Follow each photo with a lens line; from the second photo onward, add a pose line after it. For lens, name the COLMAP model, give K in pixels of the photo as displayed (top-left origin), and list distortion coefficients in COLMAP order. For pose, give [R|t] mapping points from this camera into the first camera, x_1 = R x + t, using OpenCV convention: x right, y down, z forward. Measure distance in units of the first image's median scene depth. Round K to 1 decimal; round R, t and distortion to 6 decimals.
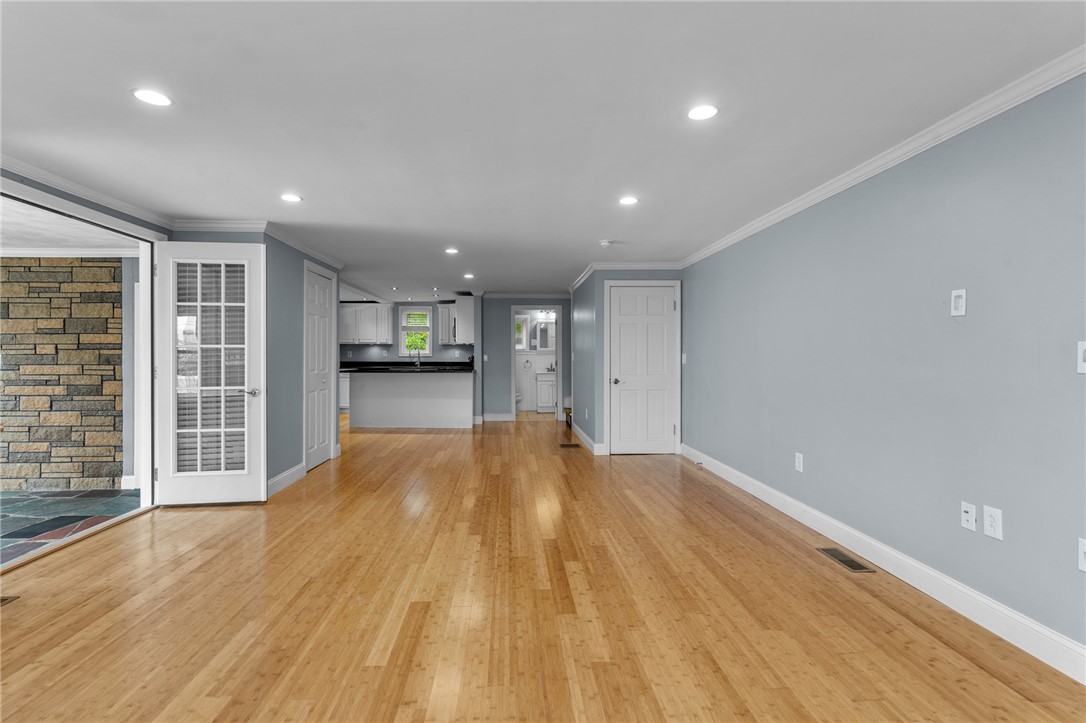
lens RADIAL K [[517.3, 0, 537.5], [0, 517.3, 345.5], [0, 0, 1]] dist [-0.000105, -0.000078]
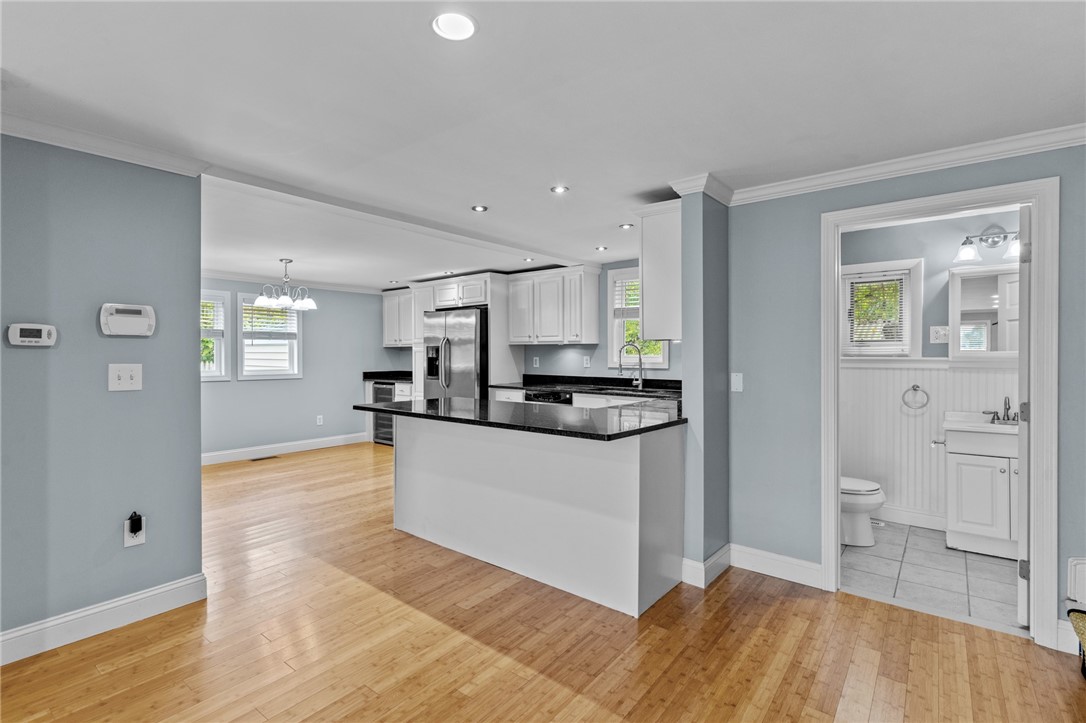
lens RADIAL K [[502.5, 0, 541.0], [0, 502.5, 354.9], [0, 0, 1]] dist [0.000915, 0.000130]
pose [[0.739830, 0.003714, -0.672783, 0.023656], [0.009023, 0.999840, 0.015442, 0.000212], [0.672733, -0.017496, 0.739678, 0.581686]]
